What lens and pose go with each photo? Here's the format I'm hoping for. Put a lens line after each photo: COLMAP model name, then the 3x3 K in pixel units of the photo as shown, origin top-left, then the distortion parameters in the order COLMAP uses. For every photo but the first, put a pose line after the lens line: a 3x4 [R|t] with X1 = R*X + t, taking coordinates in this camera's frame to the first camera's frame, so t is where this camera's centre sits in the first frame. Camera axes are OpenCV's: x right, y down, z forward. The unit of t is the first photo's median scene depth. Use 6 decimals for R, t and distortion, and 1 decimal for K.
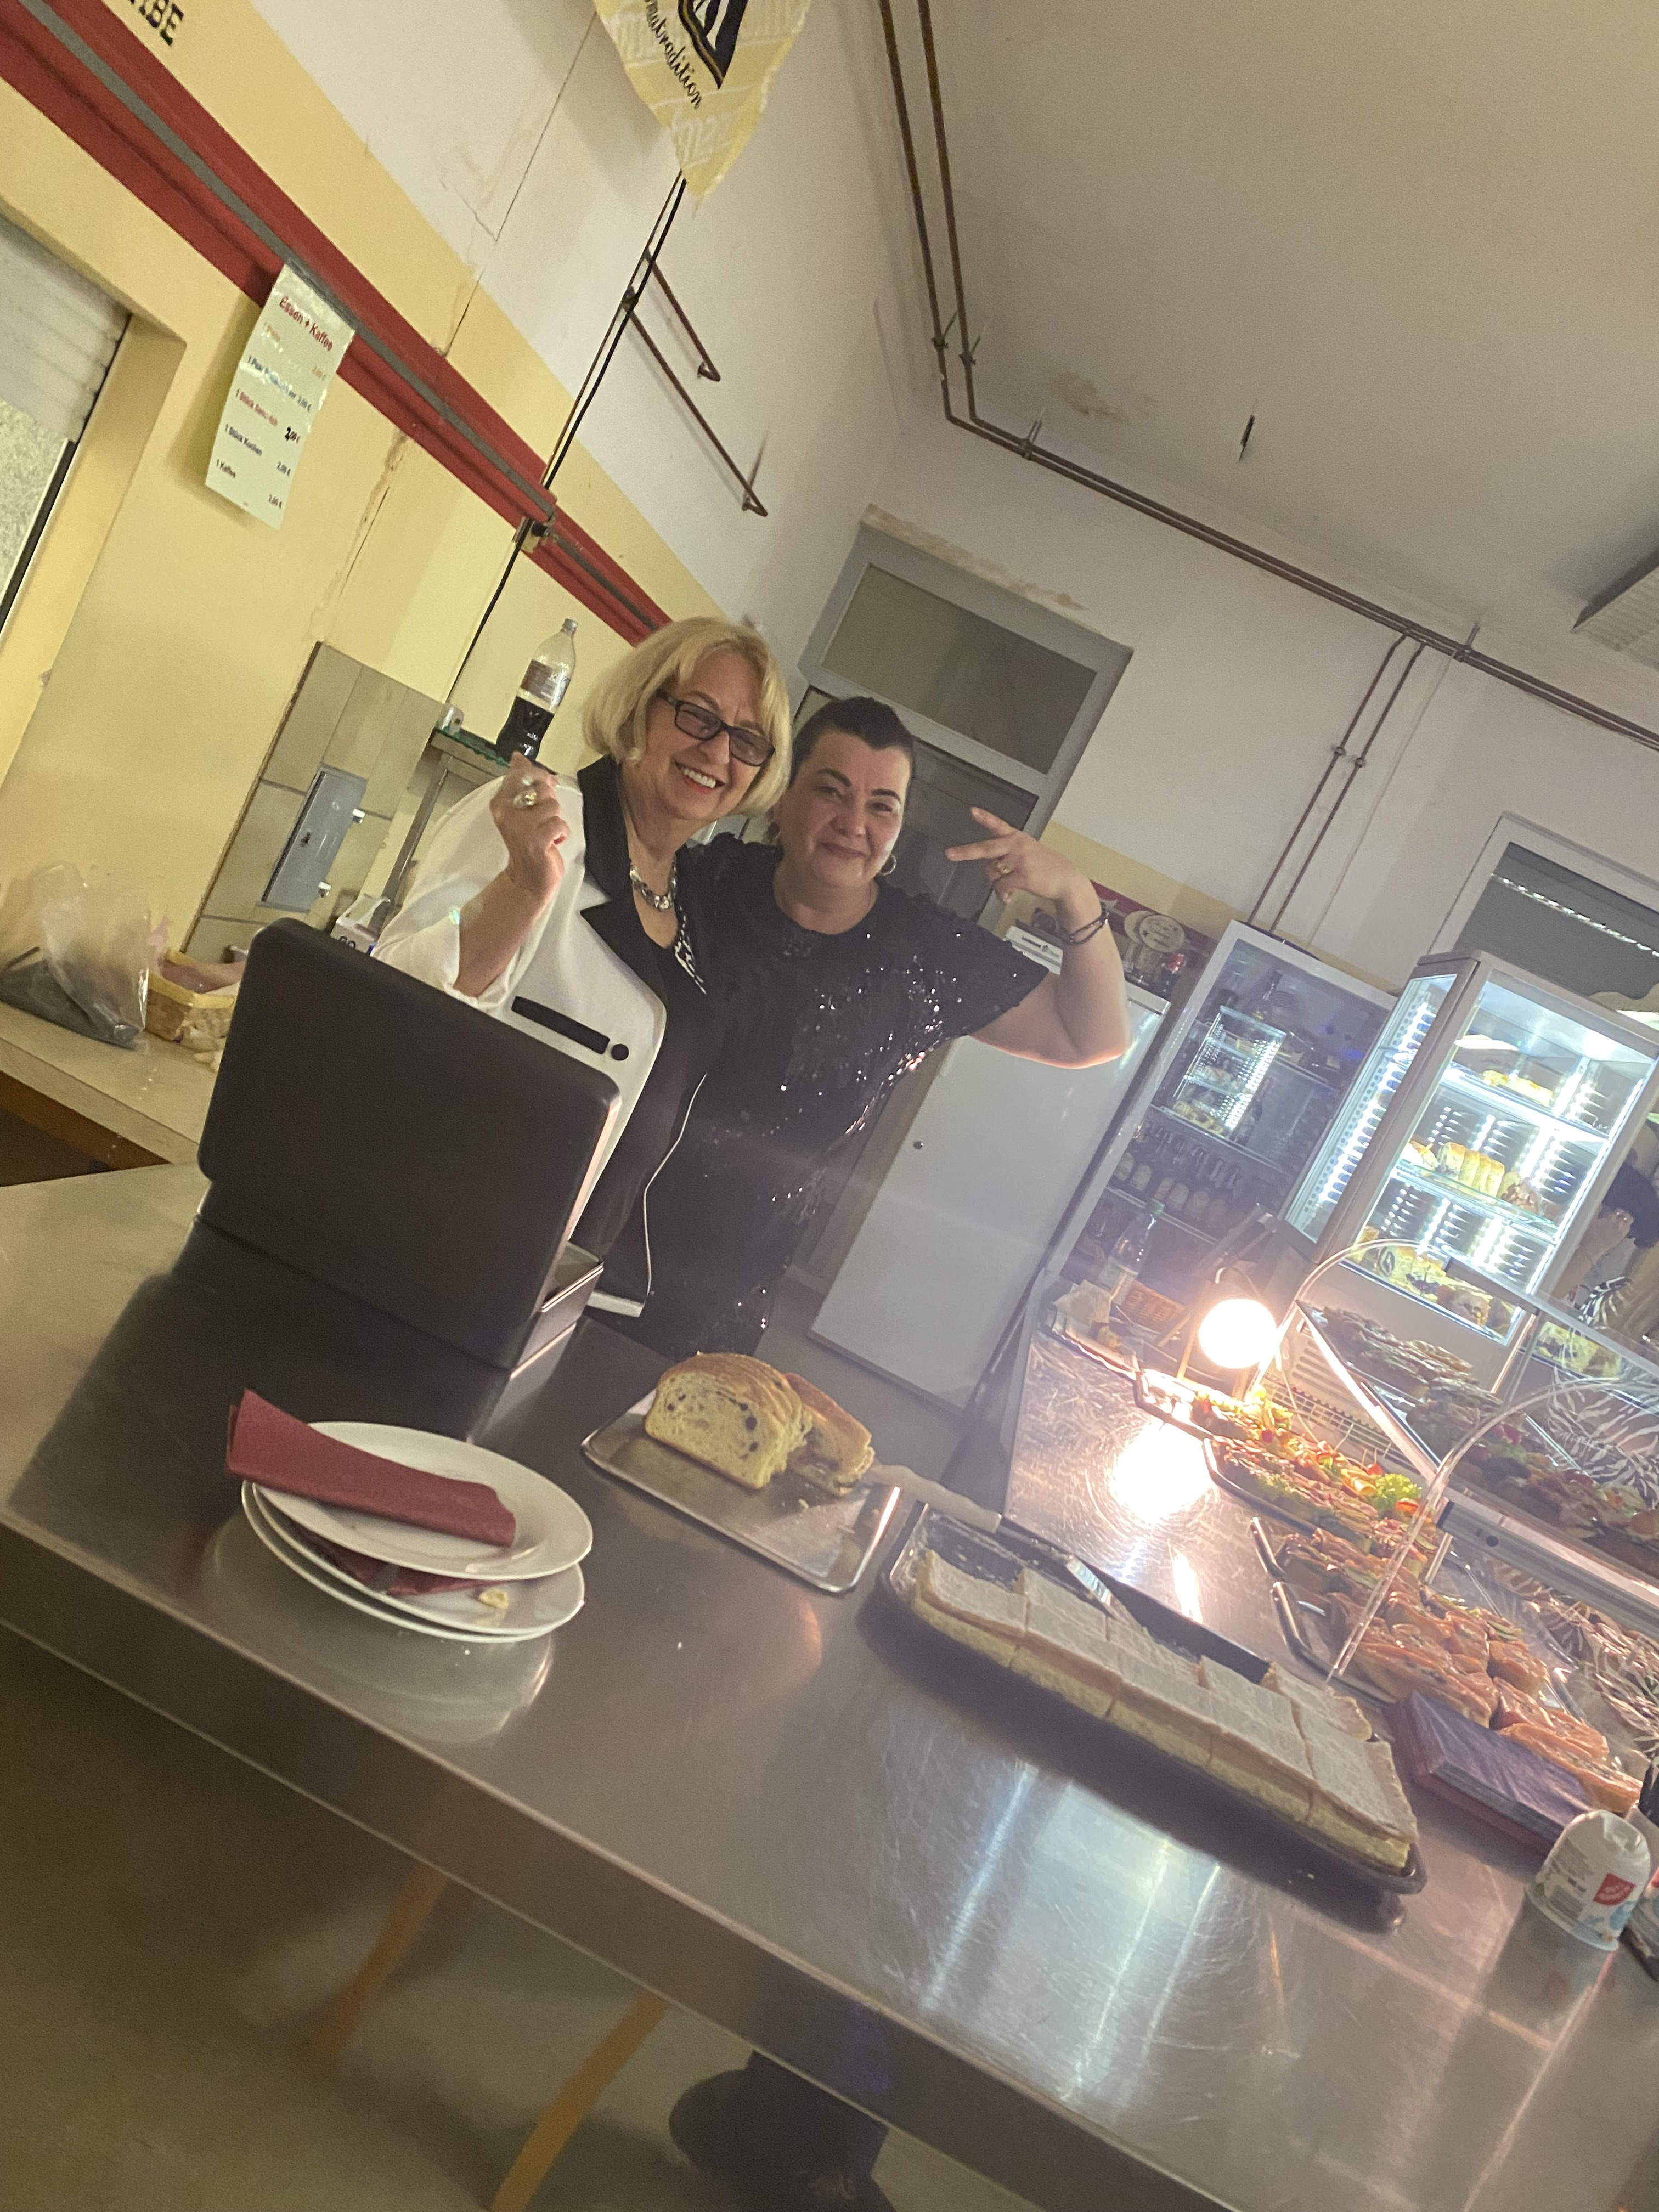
lens RADIAL K [[1695.3, 0, 831.5], [0, 1695.3, 1104.4], [0, 0, 1]] dist [0.027294, -0.000288]
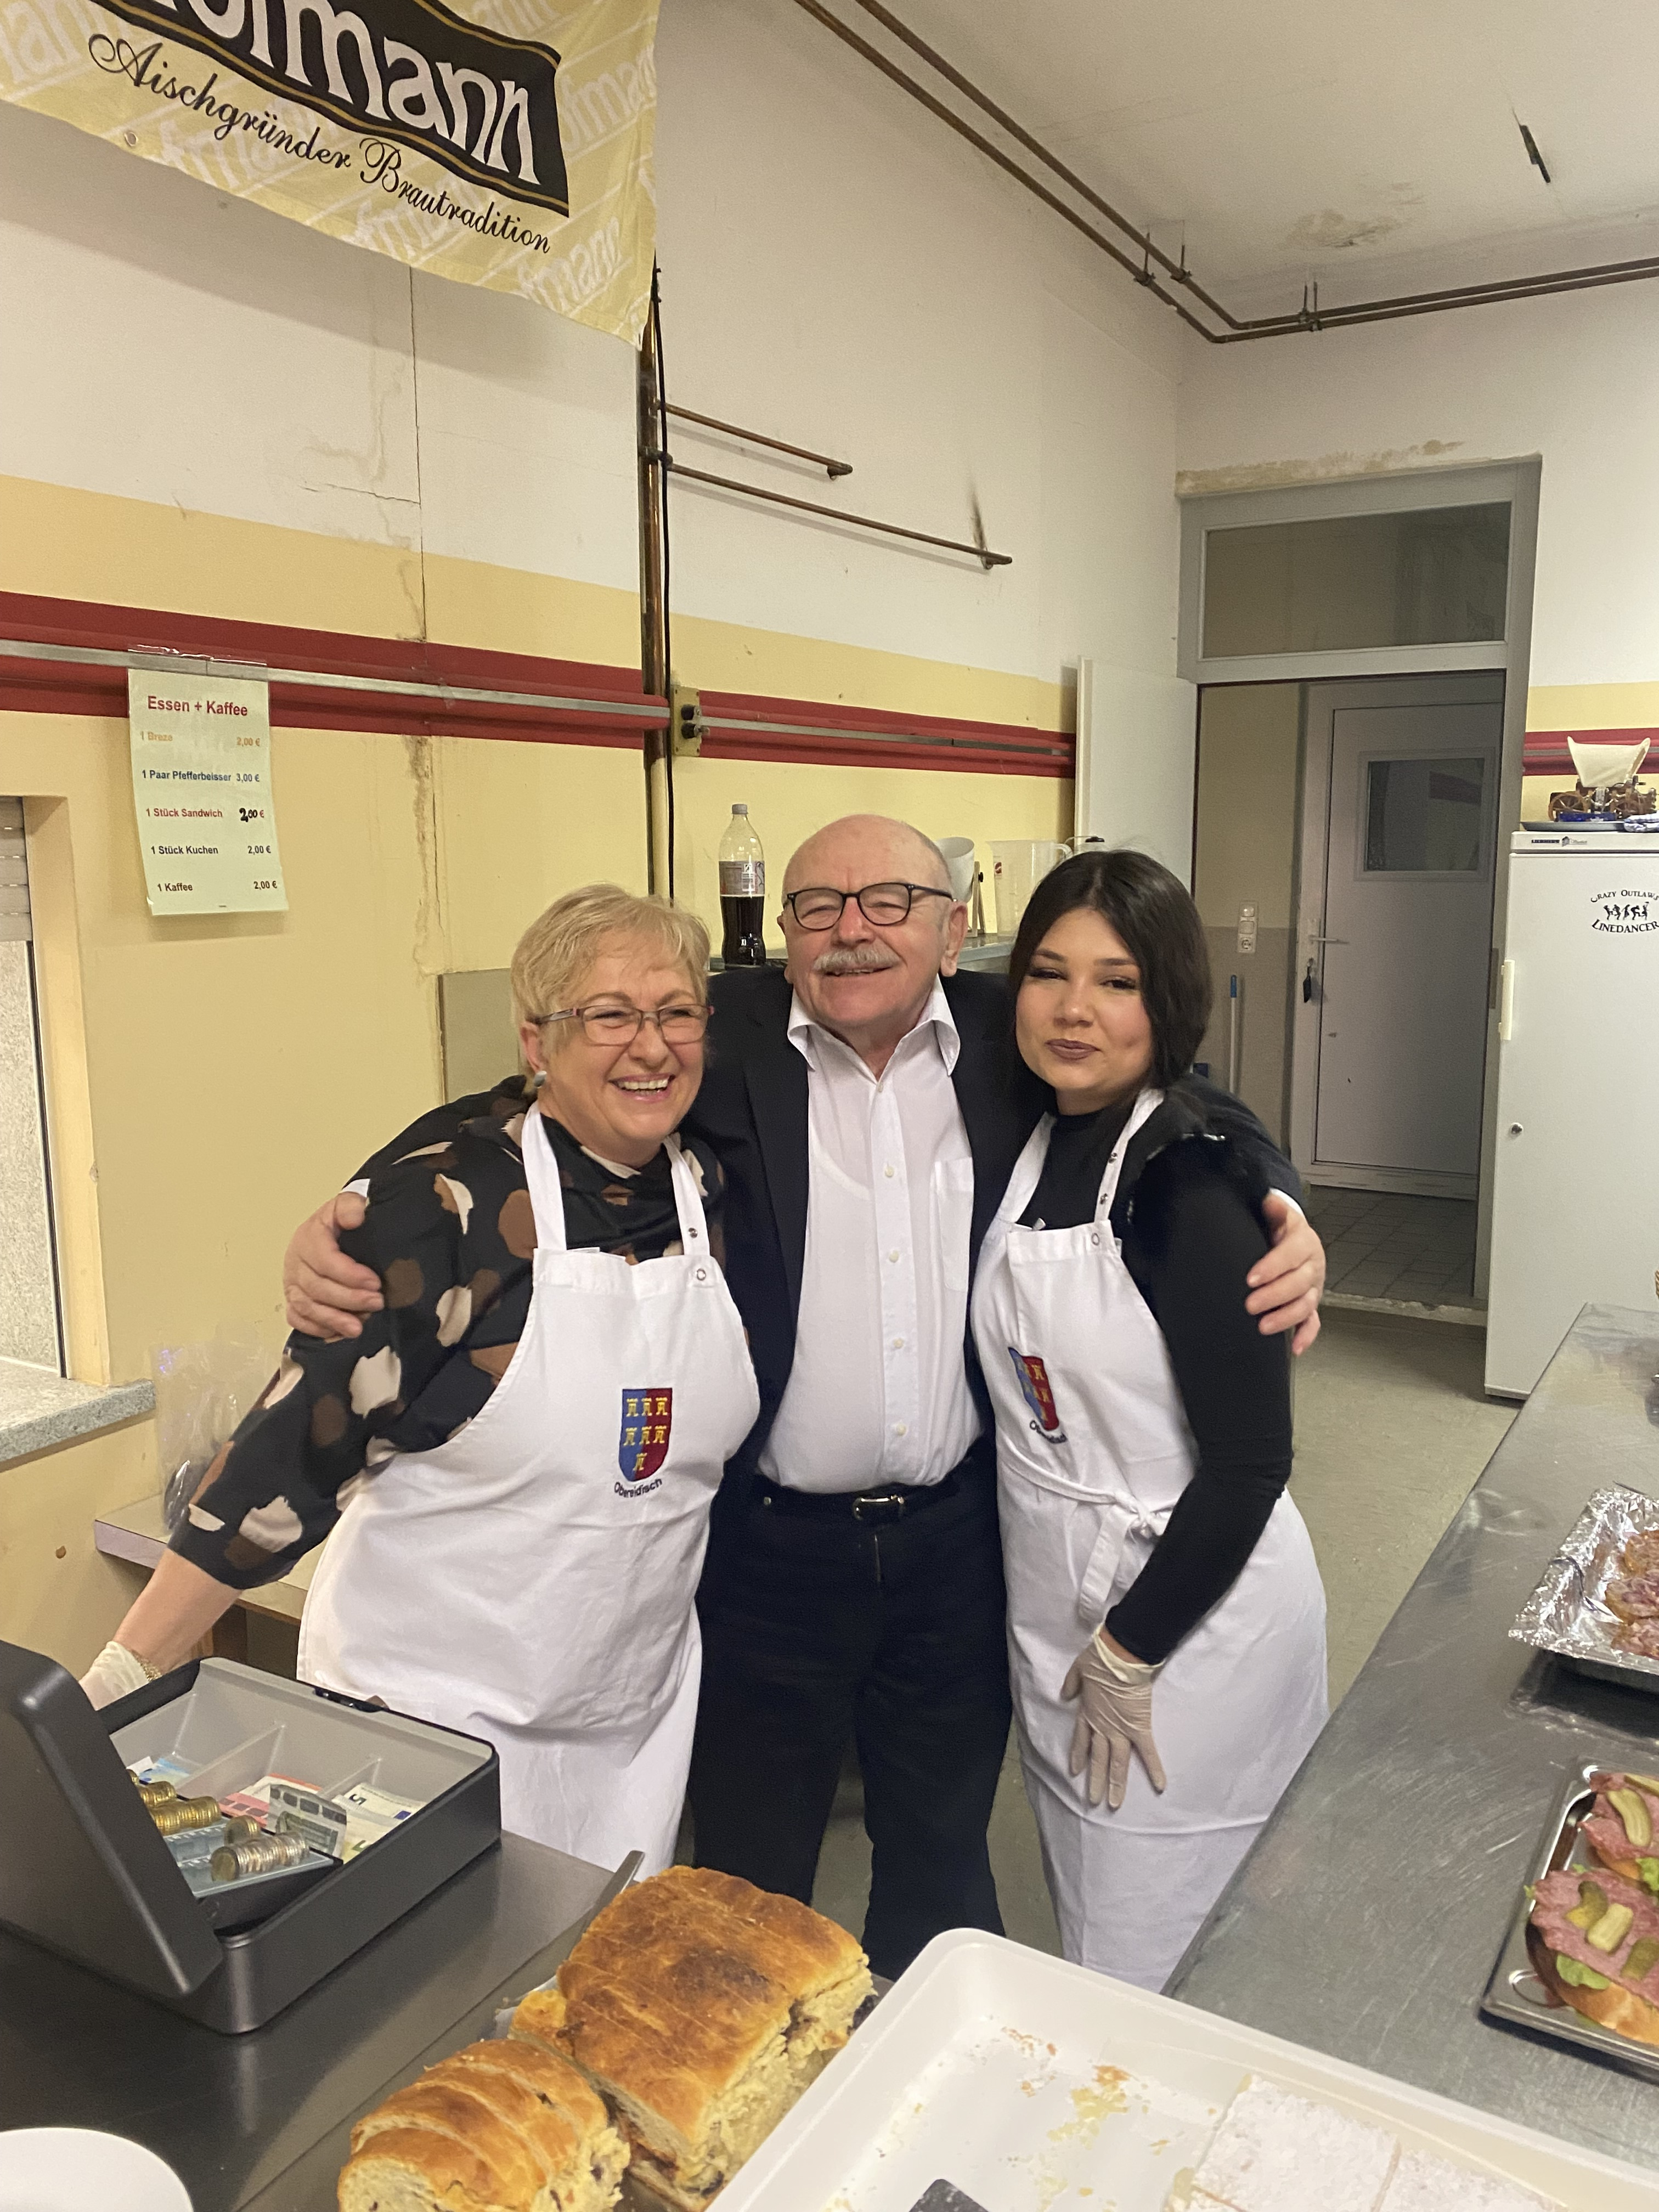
lens RADIAL K [[1691.4, 0, 856.2], [0, 1691.4, 1088.9], [0, 0, 1]] dist [0.066525, -0.051367]
pose [[0.832484, -0.398867, -0.384546, 0.190634], [0.377117, 0.916402, -0.134129, -0.001012], [0.405898, -0.033358, 0.913309, 0.197389]]
